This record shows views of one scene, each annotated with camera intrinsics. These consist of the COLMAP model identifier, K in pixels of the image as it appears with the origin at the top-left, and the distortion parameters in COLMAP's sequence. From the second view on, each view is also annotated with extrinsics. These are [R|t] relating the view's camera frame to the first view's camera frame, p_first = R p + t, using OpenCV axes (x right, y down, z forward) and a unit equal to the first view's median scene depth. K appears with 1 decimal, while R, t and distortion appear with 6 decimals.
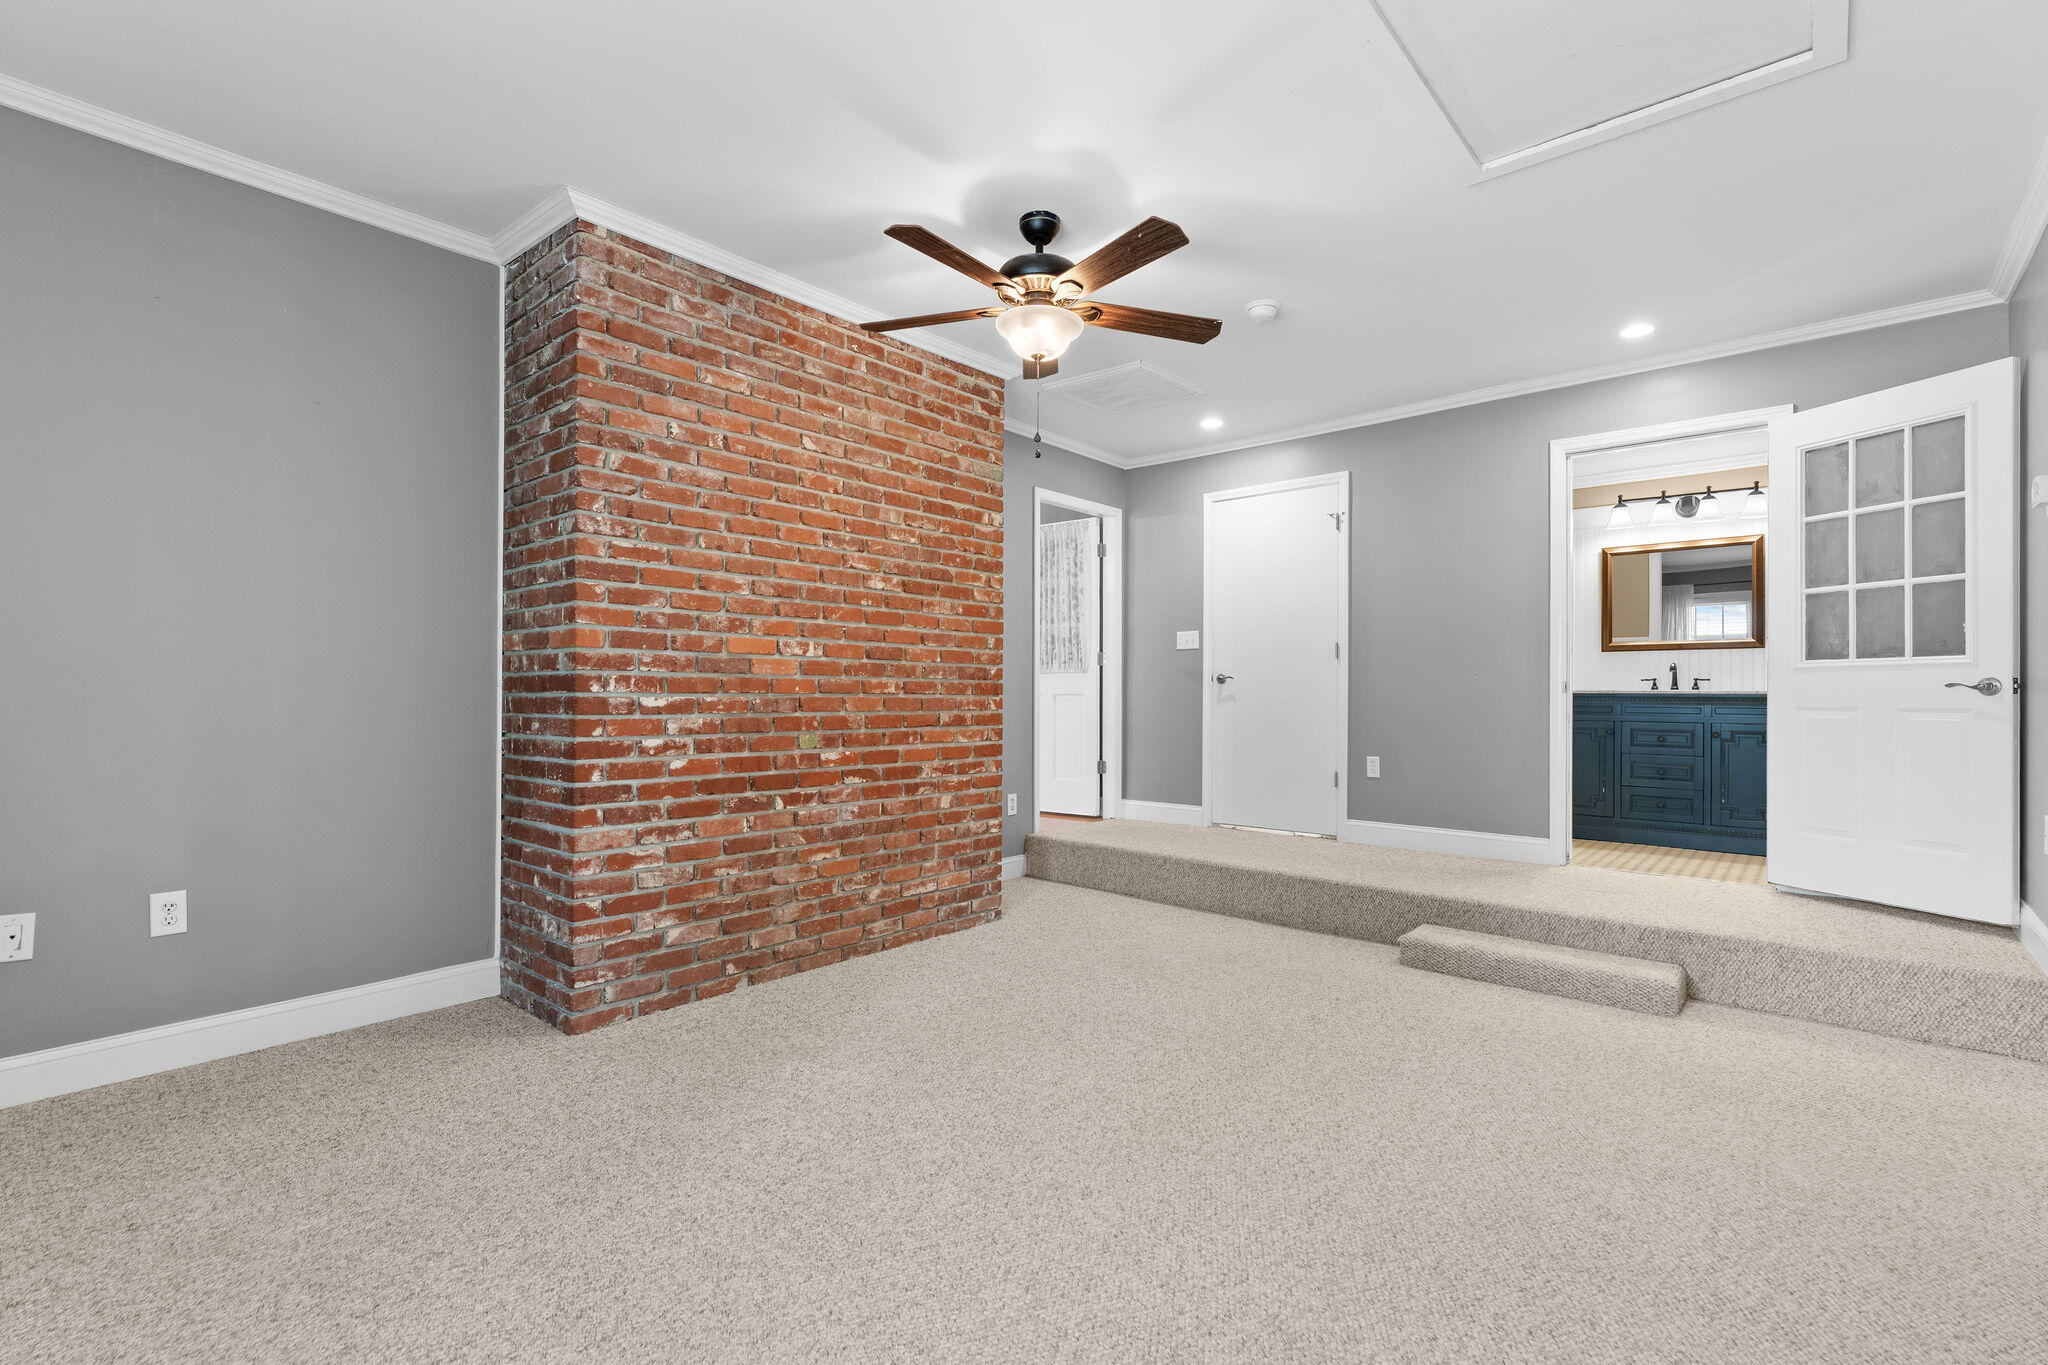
lens RADIAL K [[939.1, 0, 1017.0], [0, 939.1, 685.4], [0, 0, 1]] dist [0.000727, -0.000369]
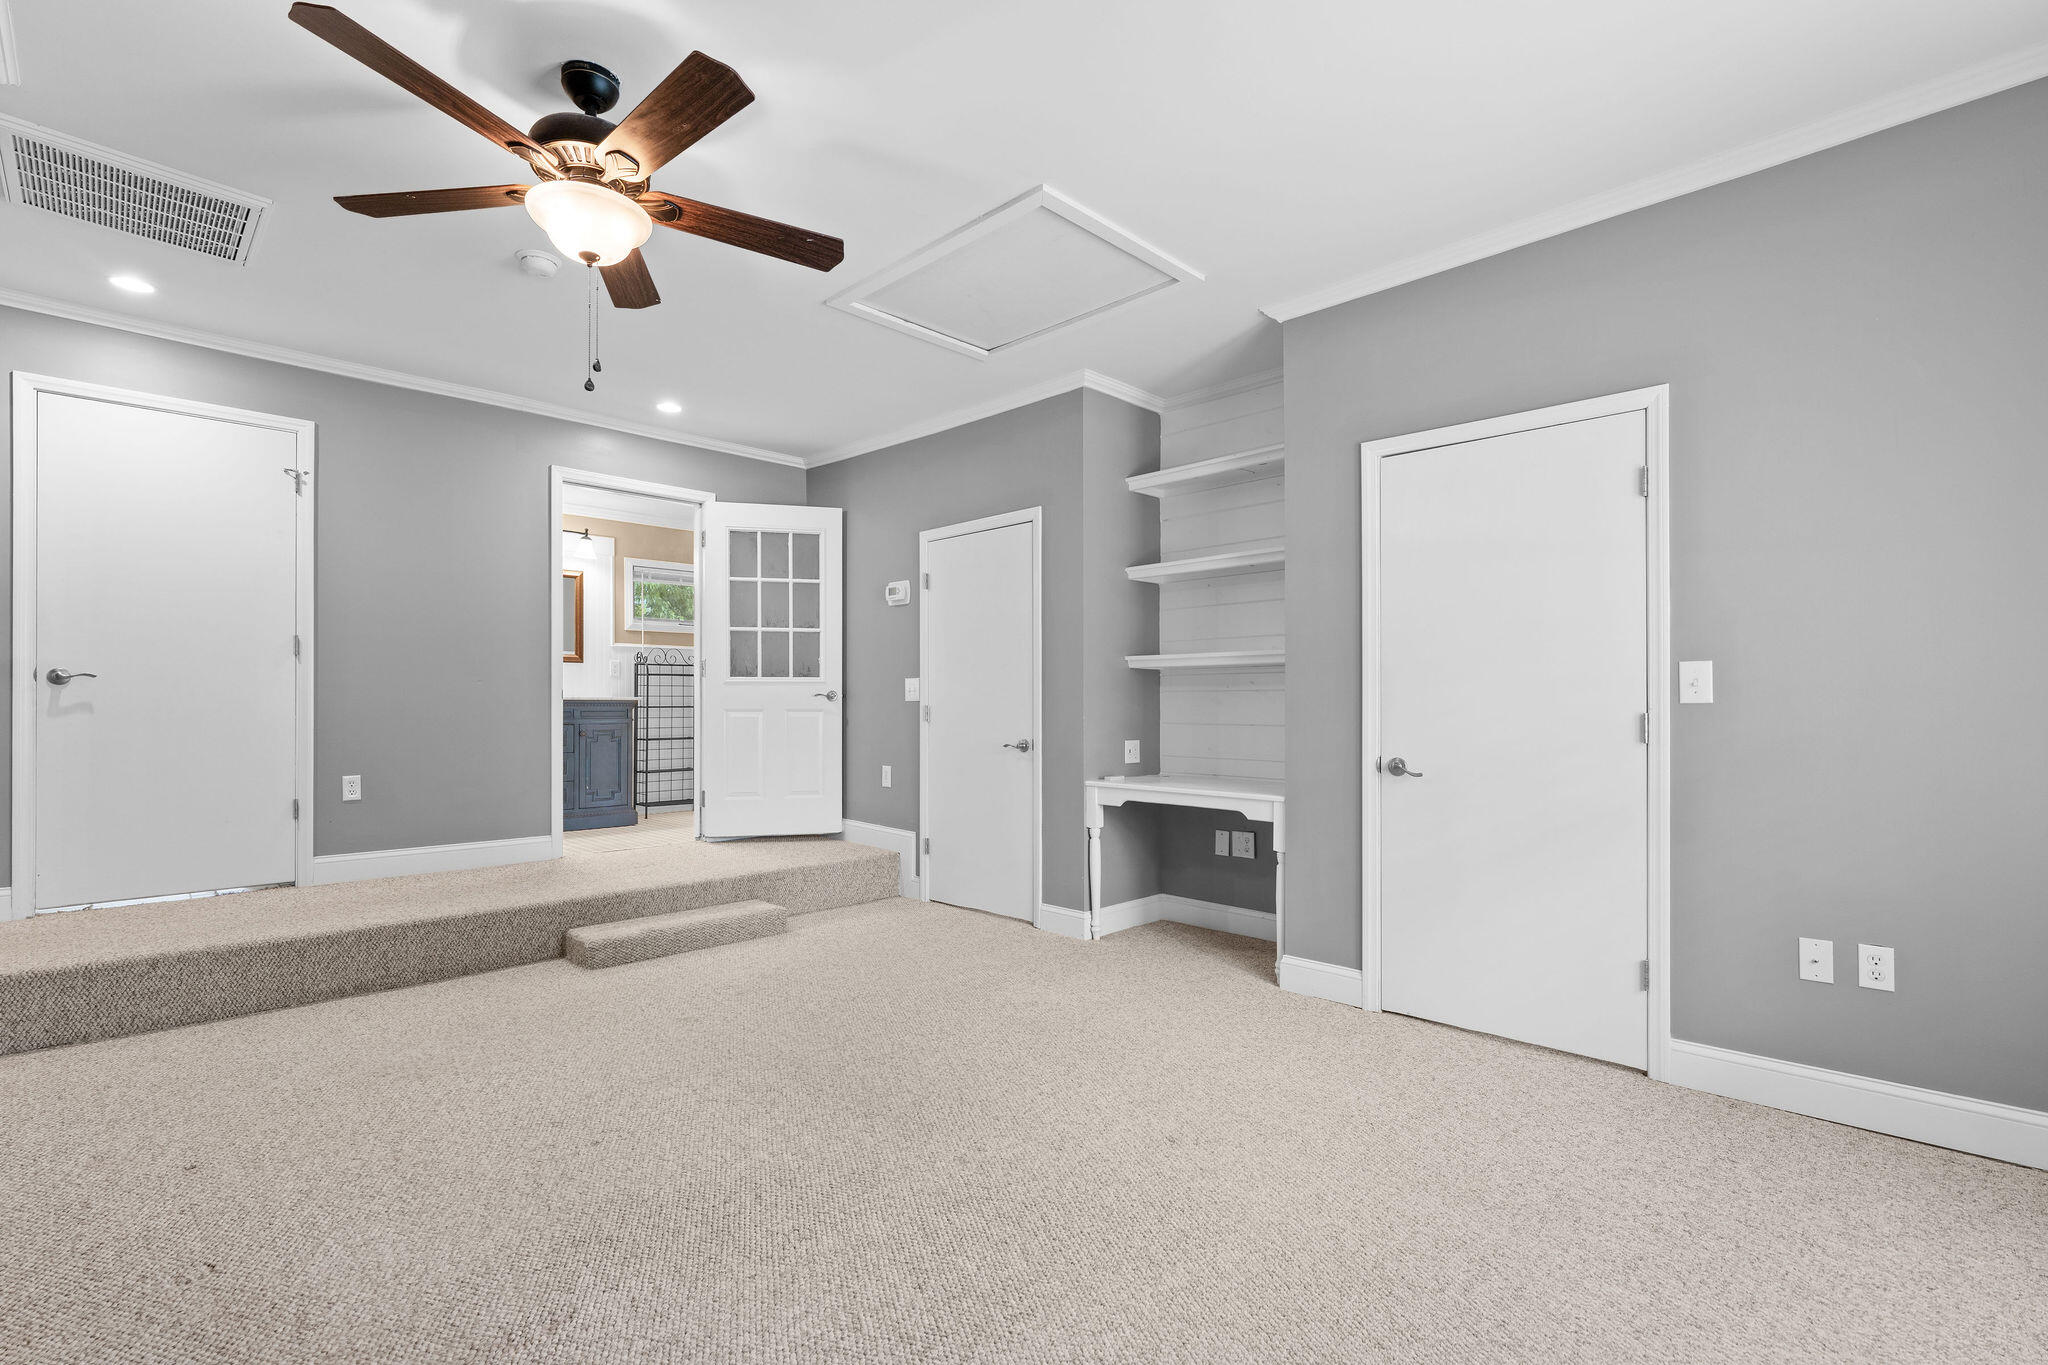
lens RADIAL K [[939.1, 0, 1017.5], [0, 939.1, 694.9], [0, 0, 1]] dist [0.000727, -0.000369]
pose [[0.048808, 0.003583, 0.998802, -0.573997], [-0.010375, 0.999941, -0.003080, 0.000589], [-0.998754, -0.010213, 0.048842, 0.493901]]
